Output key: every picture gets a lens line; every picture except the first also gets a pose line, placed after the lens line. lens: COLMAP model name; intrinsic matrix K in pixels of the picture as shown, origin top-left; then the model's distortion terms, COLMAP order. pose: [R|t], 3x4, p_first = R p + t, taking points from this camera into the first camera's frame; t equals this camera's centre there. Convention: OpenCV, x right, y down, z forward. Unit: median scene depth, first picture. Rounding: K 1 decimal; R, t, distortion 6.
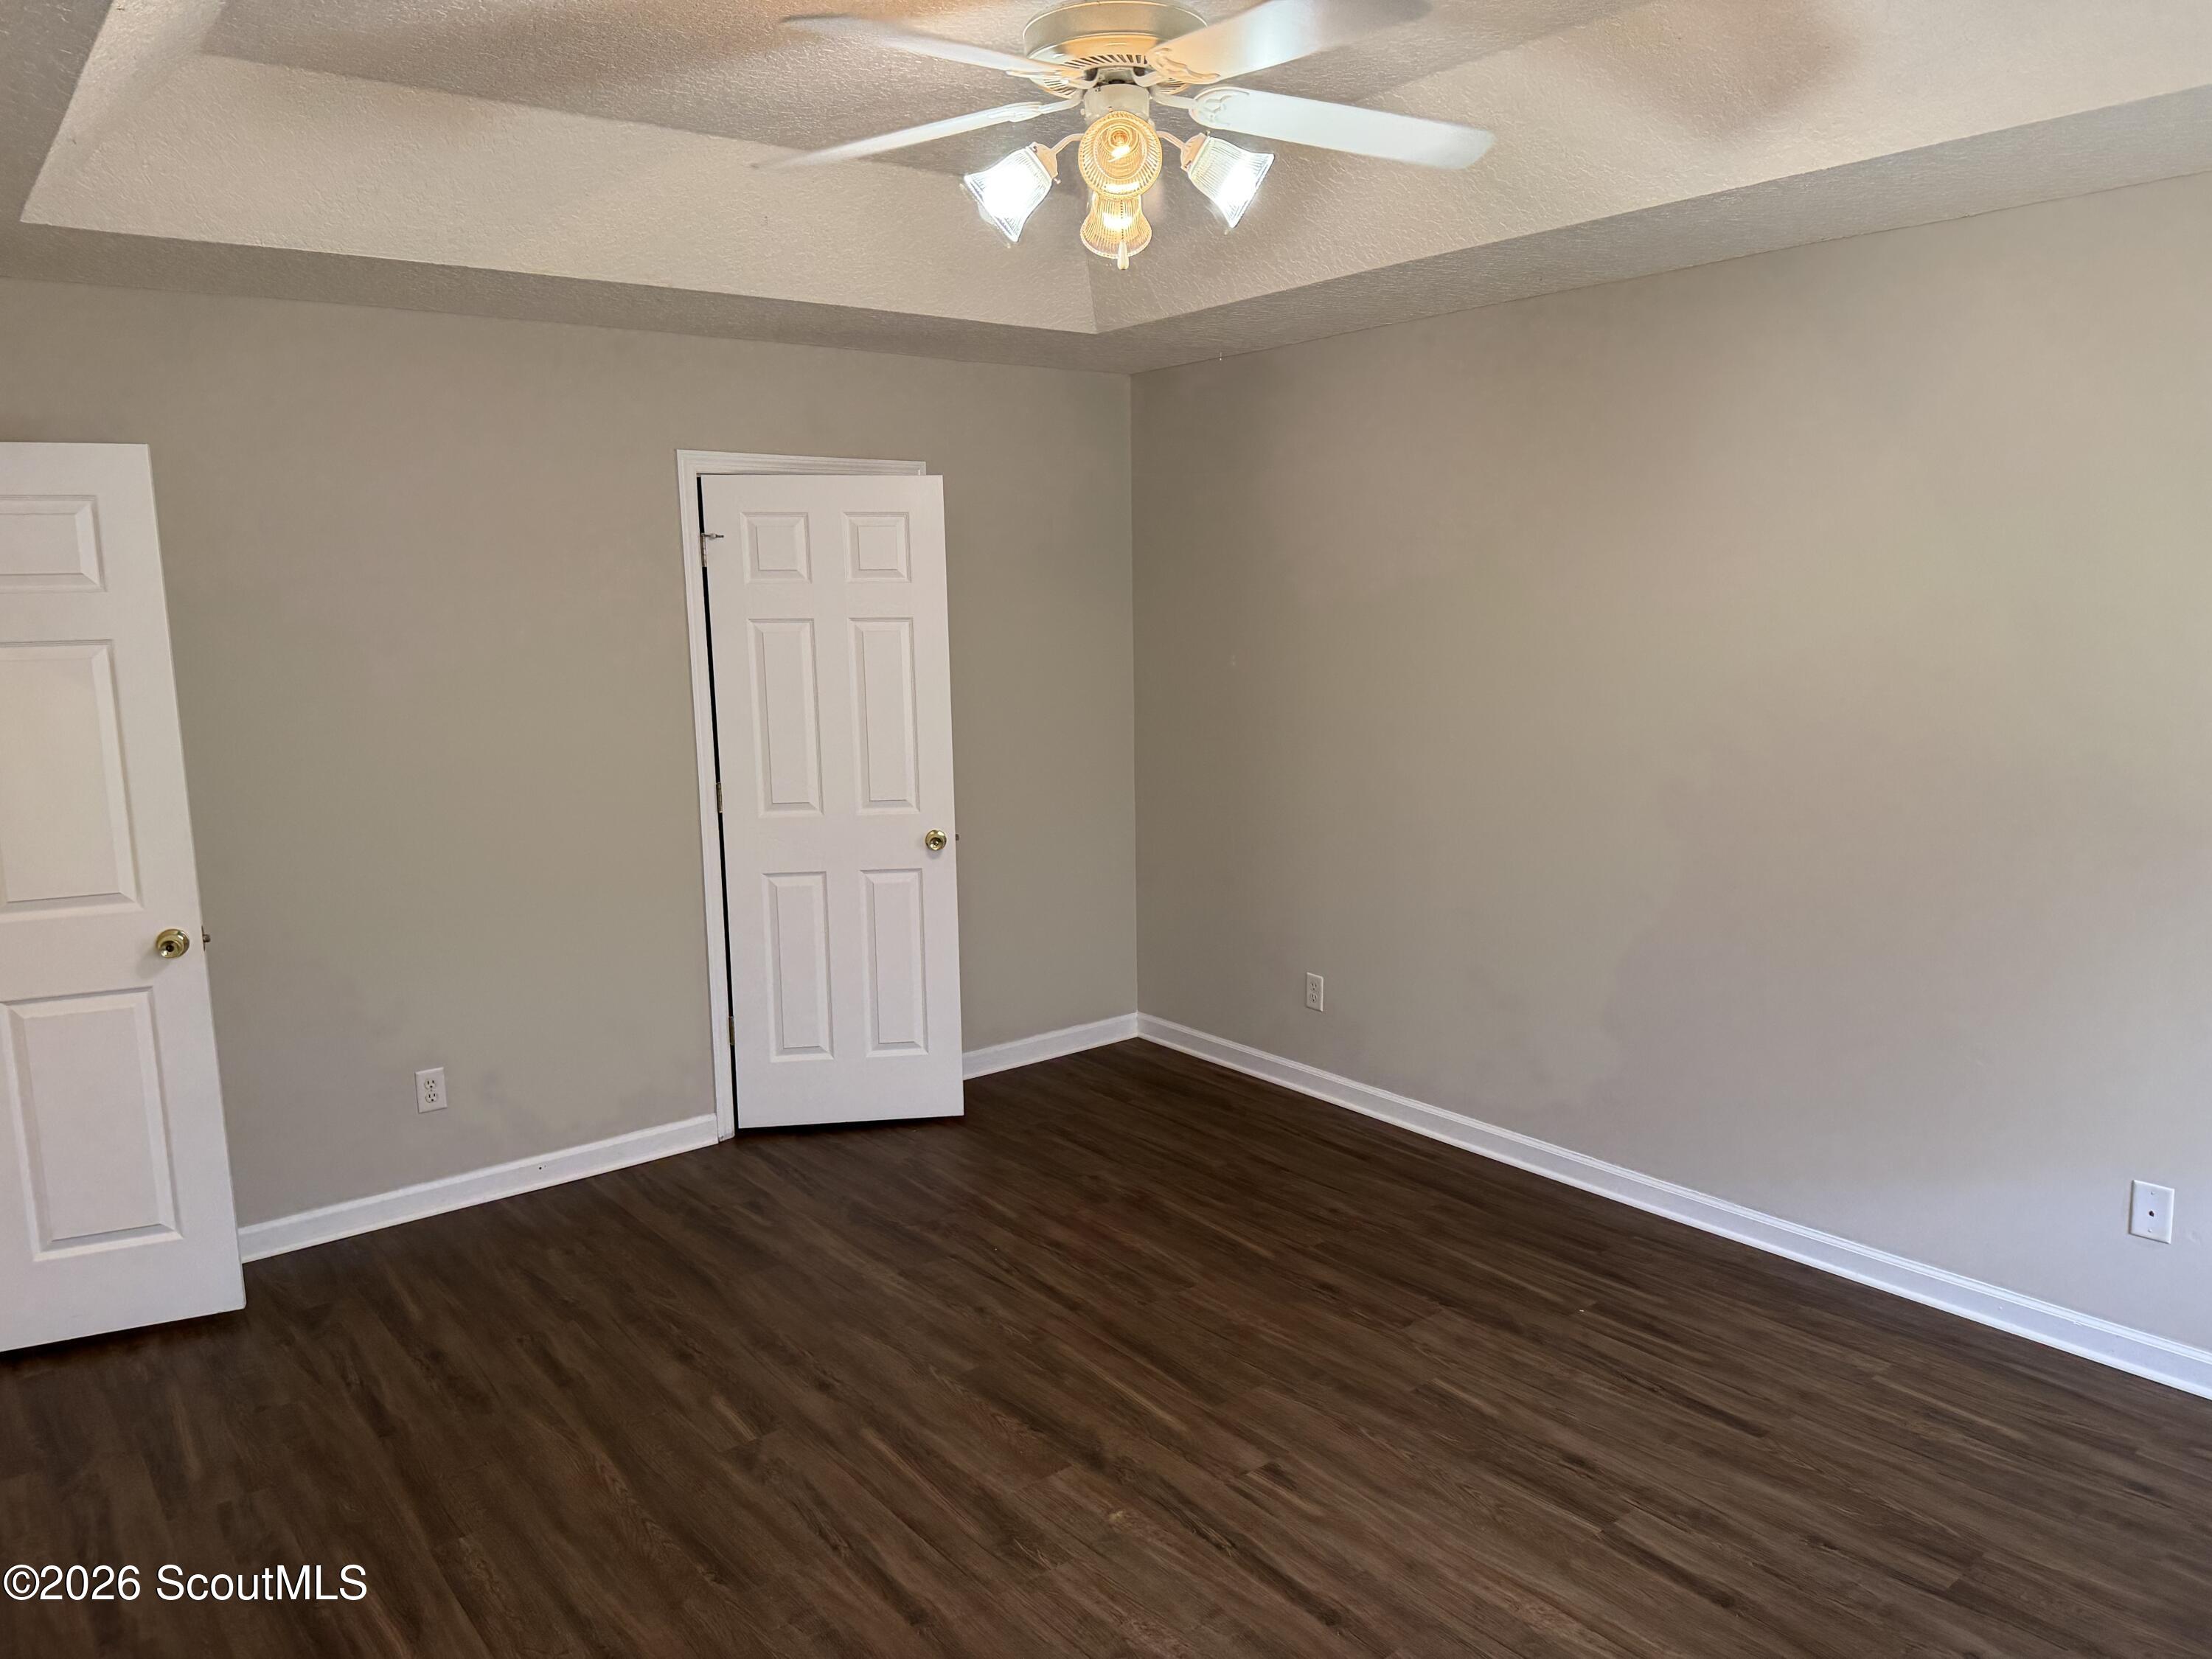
lens RADIAL K [[1544.8, 0, 1123.2], [0, 1544.8, 831.3], [0, 0, 1]] dist [0.015371, -0.019100]
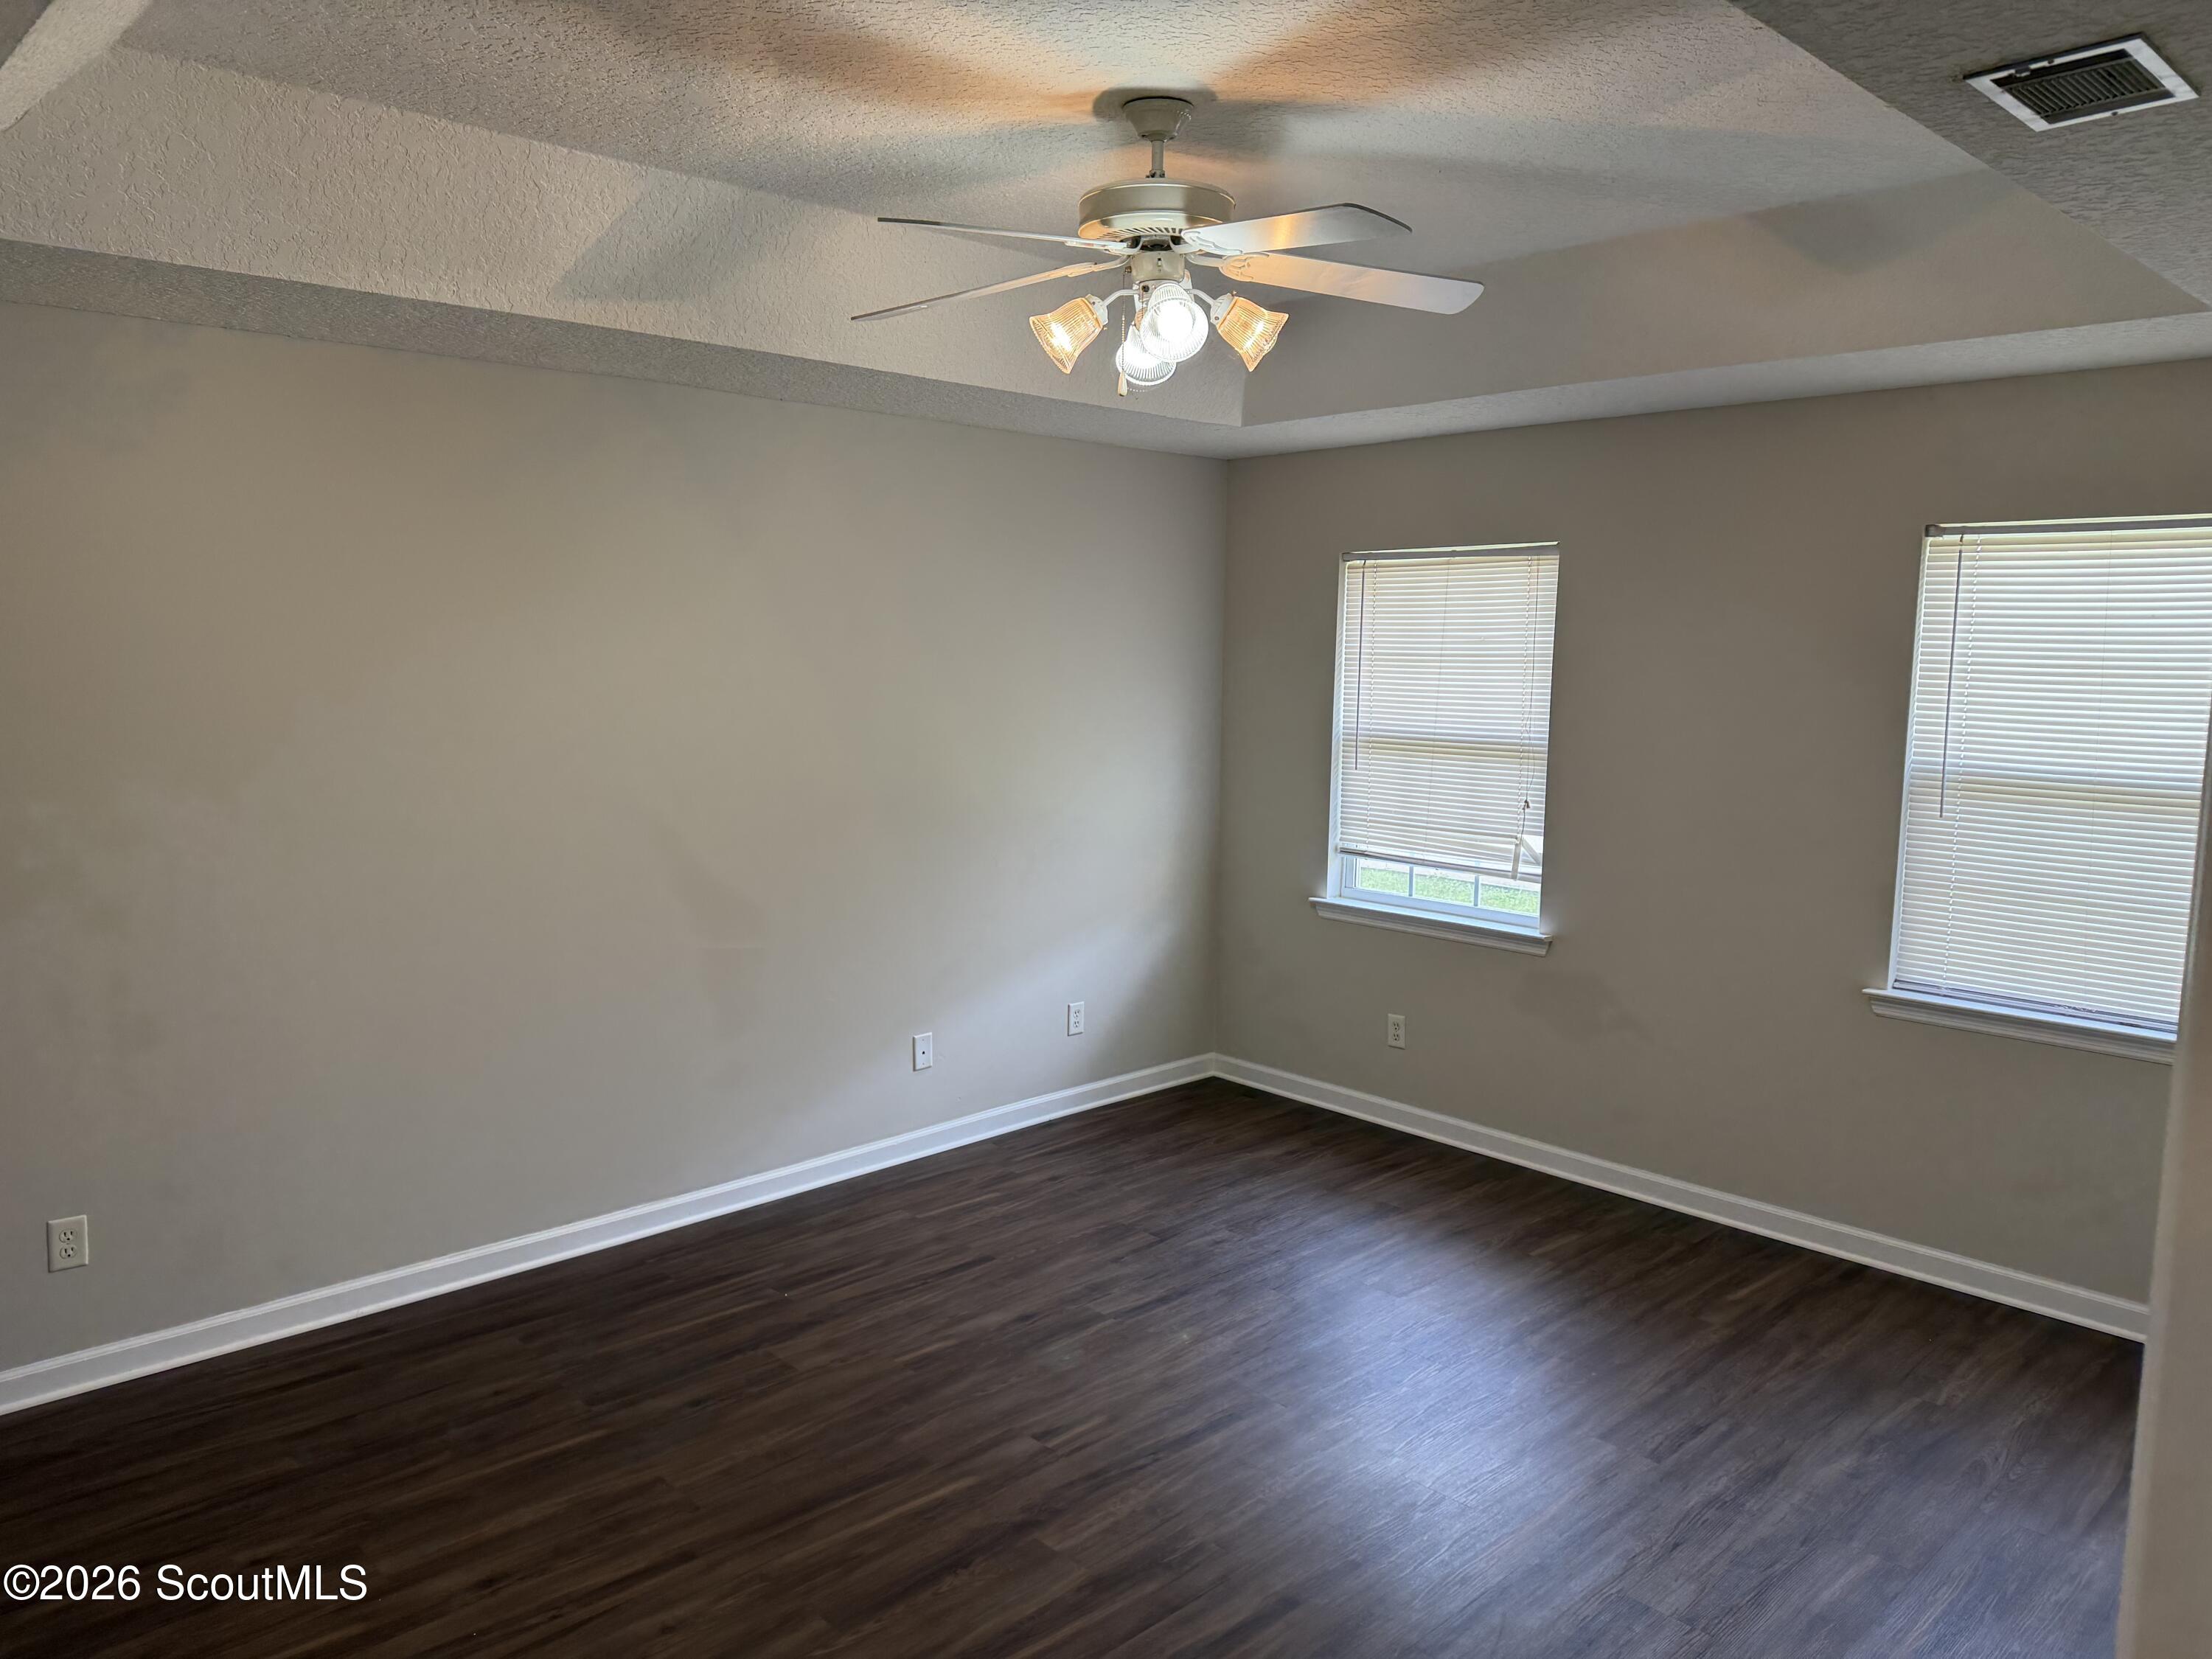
lens RADIAL K [[1544.8, 0, 1118.4], [0, 1544.8, 820.1], [0, 0, 1]] dist [0.015371, -0.019100]
pose [[-0.079636, -0.106612, 0.991106, -0.876413], [0.152144, 0.981315, 0.117783, -0.139749], [-0.985145, 0.160171, -0.061928, 0.834539]]
